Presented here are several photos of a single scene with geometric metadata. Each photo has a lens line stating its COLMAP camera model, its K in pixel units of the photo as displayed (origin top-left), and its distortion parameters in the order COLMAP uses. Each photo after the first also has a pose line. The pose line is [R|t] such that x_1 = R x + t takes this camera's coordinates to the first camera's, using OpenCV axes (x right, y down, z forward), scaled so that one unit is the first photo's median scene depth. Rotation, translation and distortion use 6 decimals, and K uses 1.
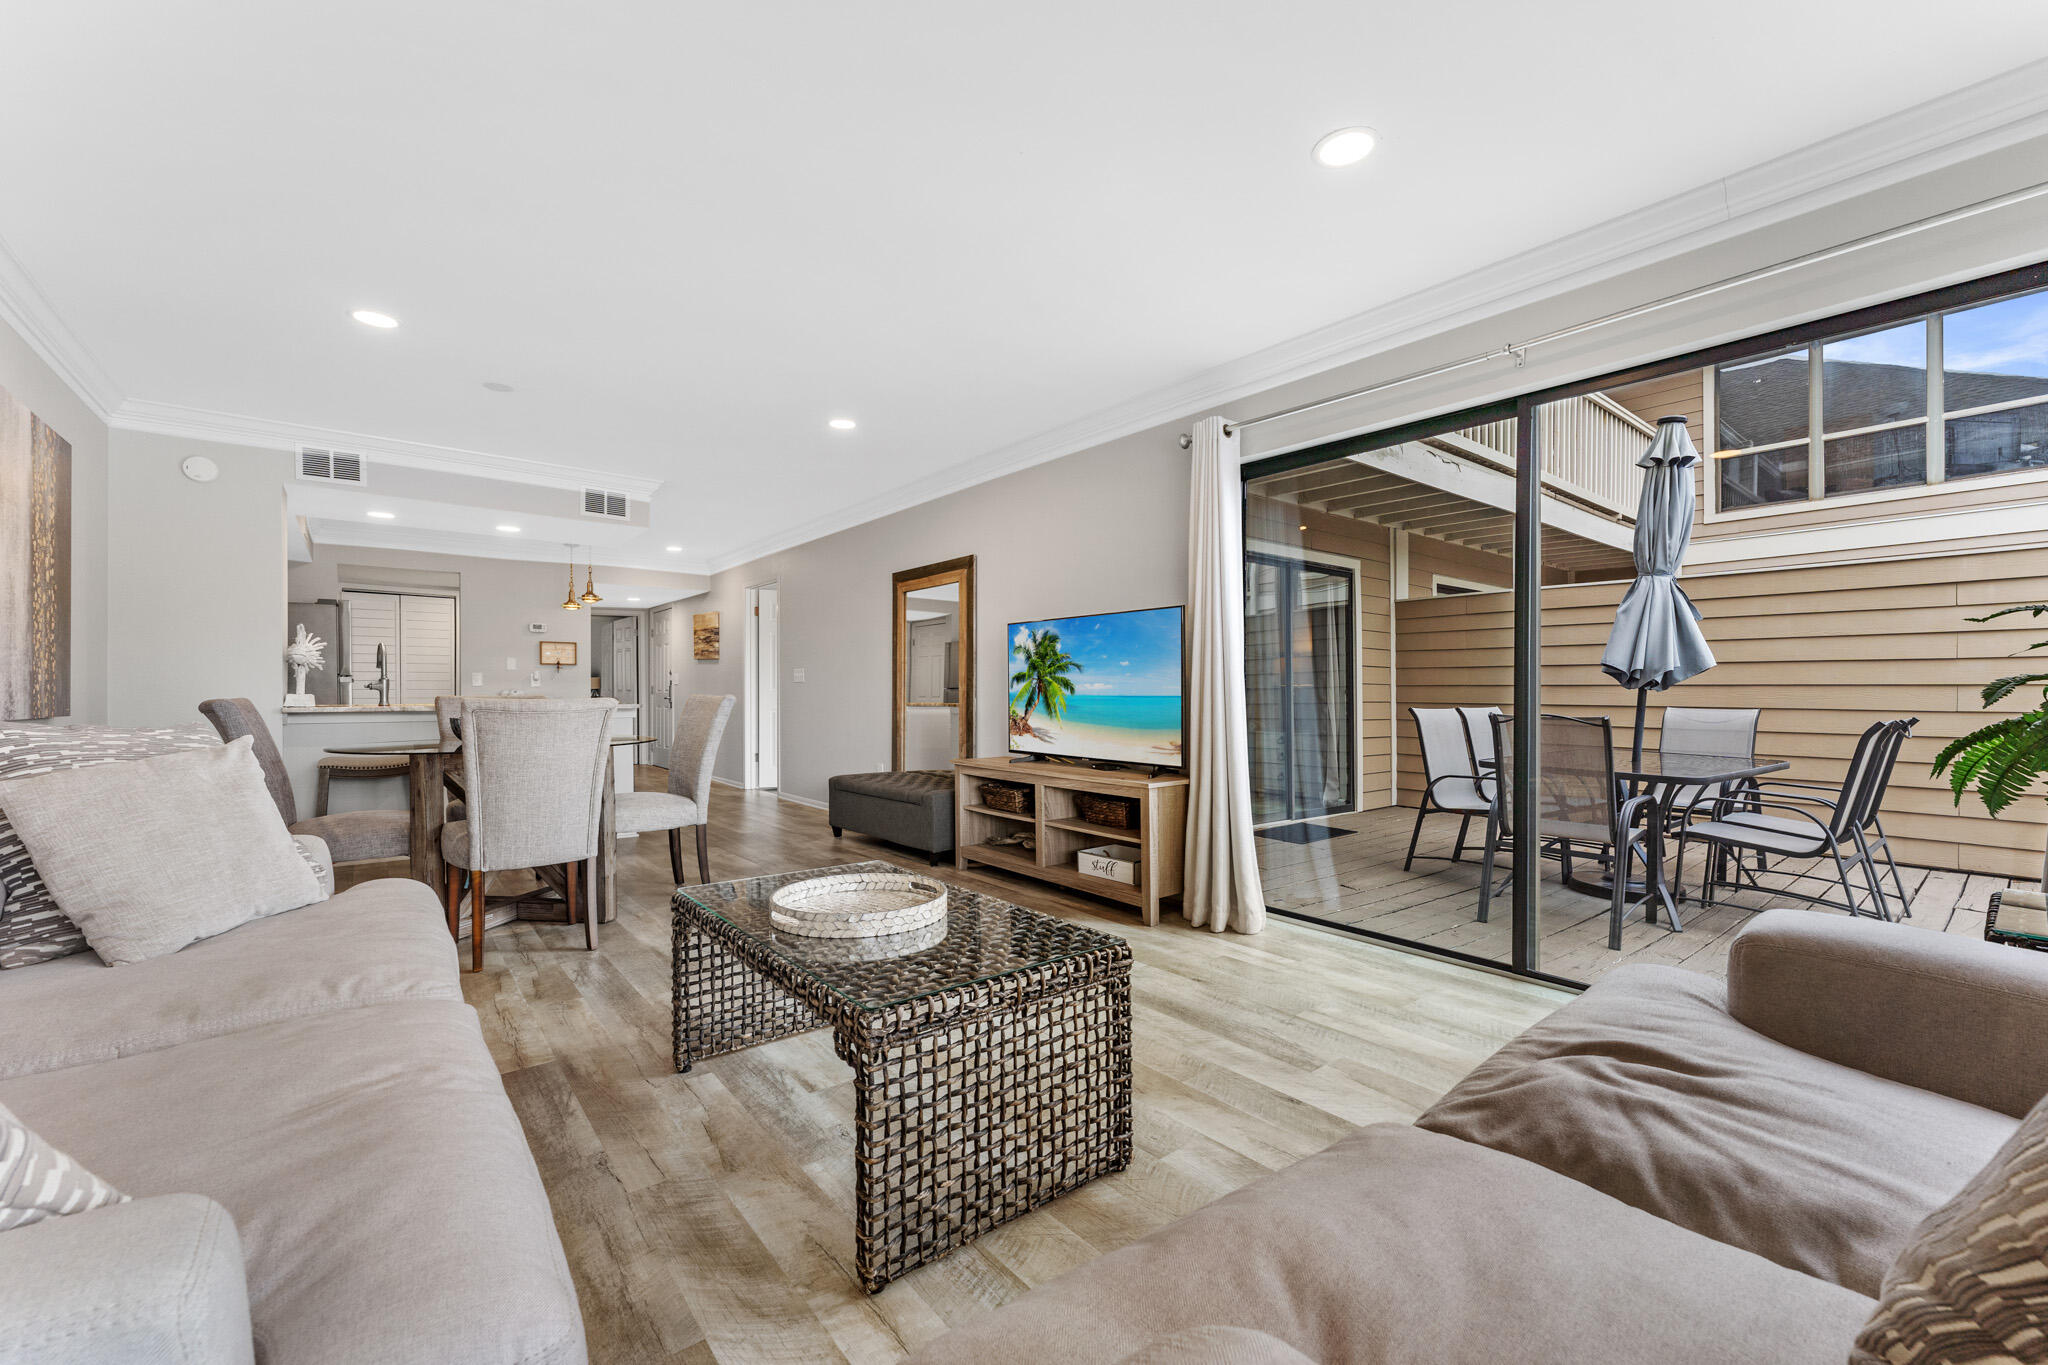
lens RADIAL K [[845.8, 0, 1012.4], [0, 845.8, 688.8], [0, 0, 1]] dist [-0.004611, 0.000423]
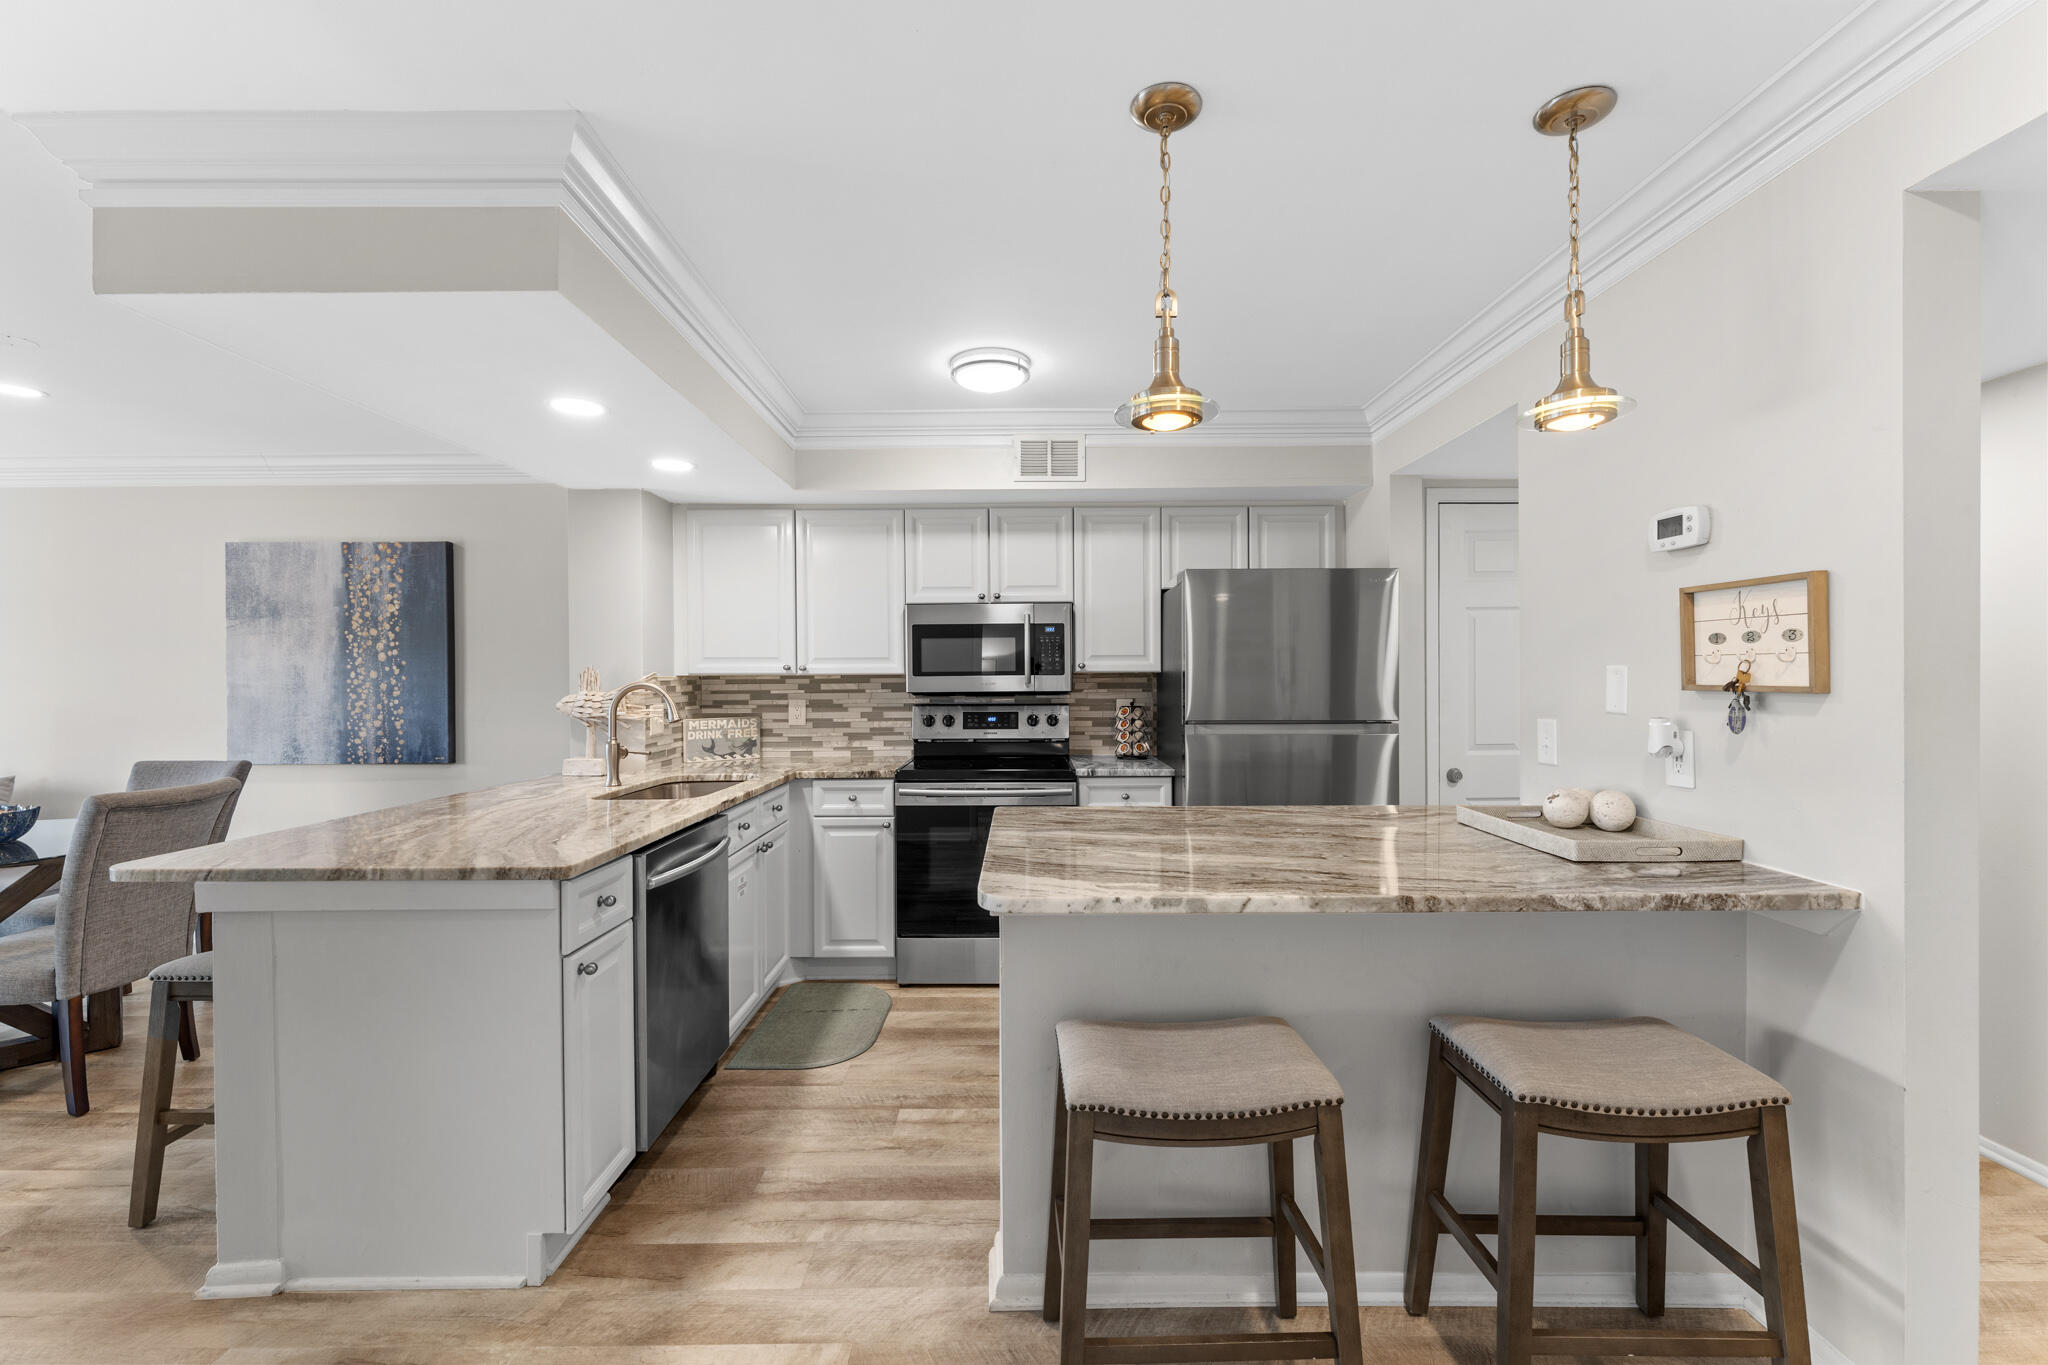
lens RADIAL K [[845.8, 0, 1015.9], [0, 845.8, 683.0], [0, 0, 1]] dist [-0.004611, 0.000423]
pose [[-0.618074, 0.015603, -0.785965, -0.522885], [0.011159, 0.999876, 0.011074, -0.068677], [0.786041, -0.001926, -0.618172, 1.941657]]
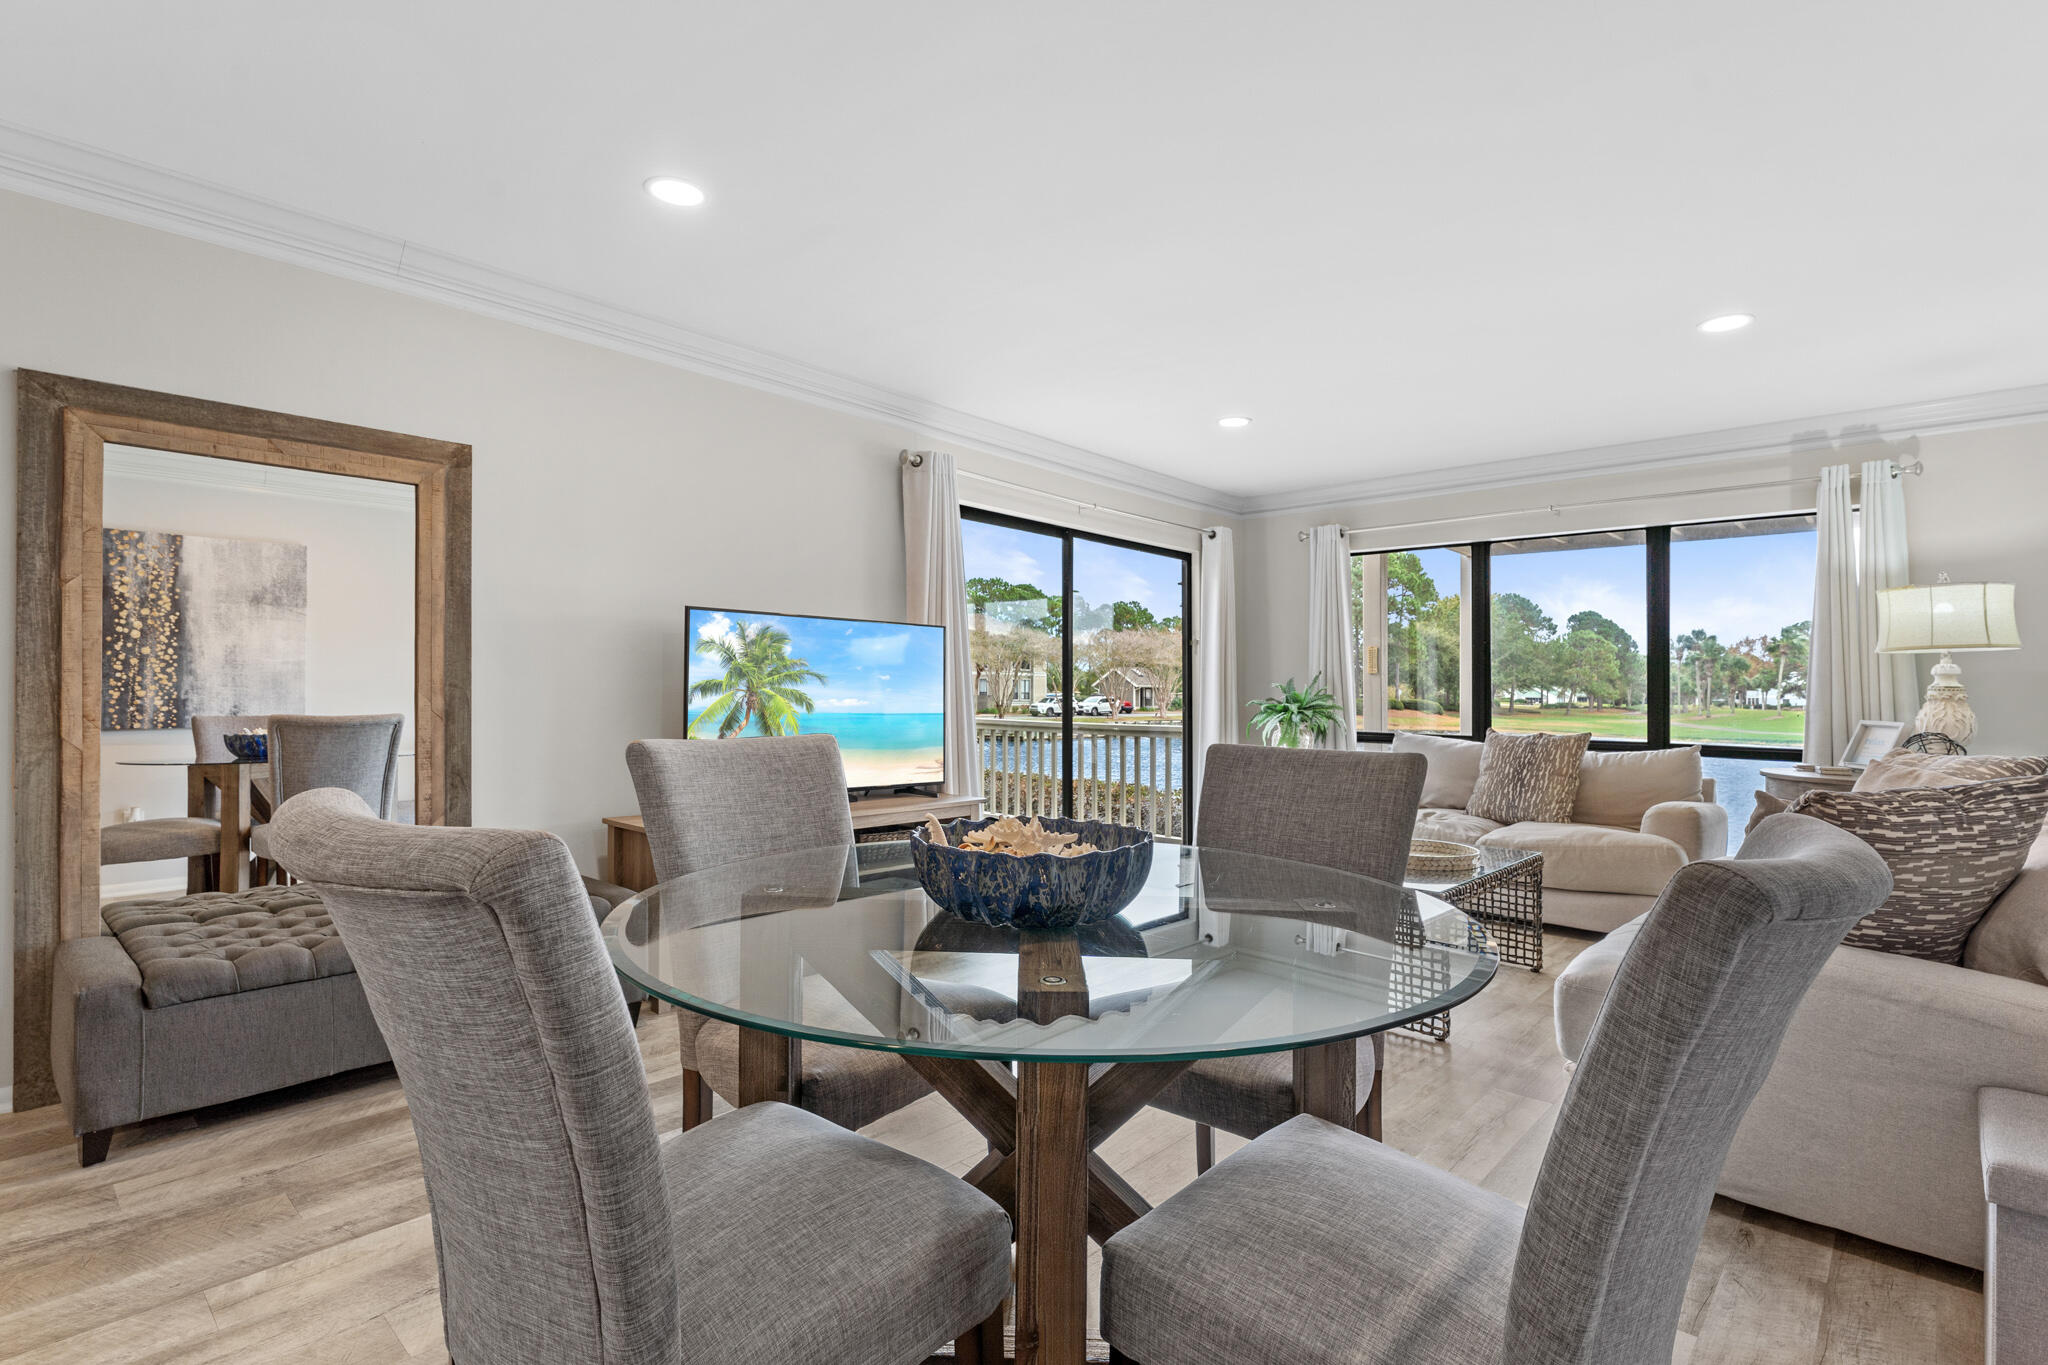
lens RADIAL K [[958.4, 0, 1037.8], [0, 958.4, 662.4], [0, 0, 1]] dist [-0.008288, -0.001143]
pose [[-0.159301, 0.030358, 0.986763, -0.828348], [-0.016577, 0.999304, -0.033420, -0.012972], [-0.987091, -0.021681, -0.158687, 0.906391]]
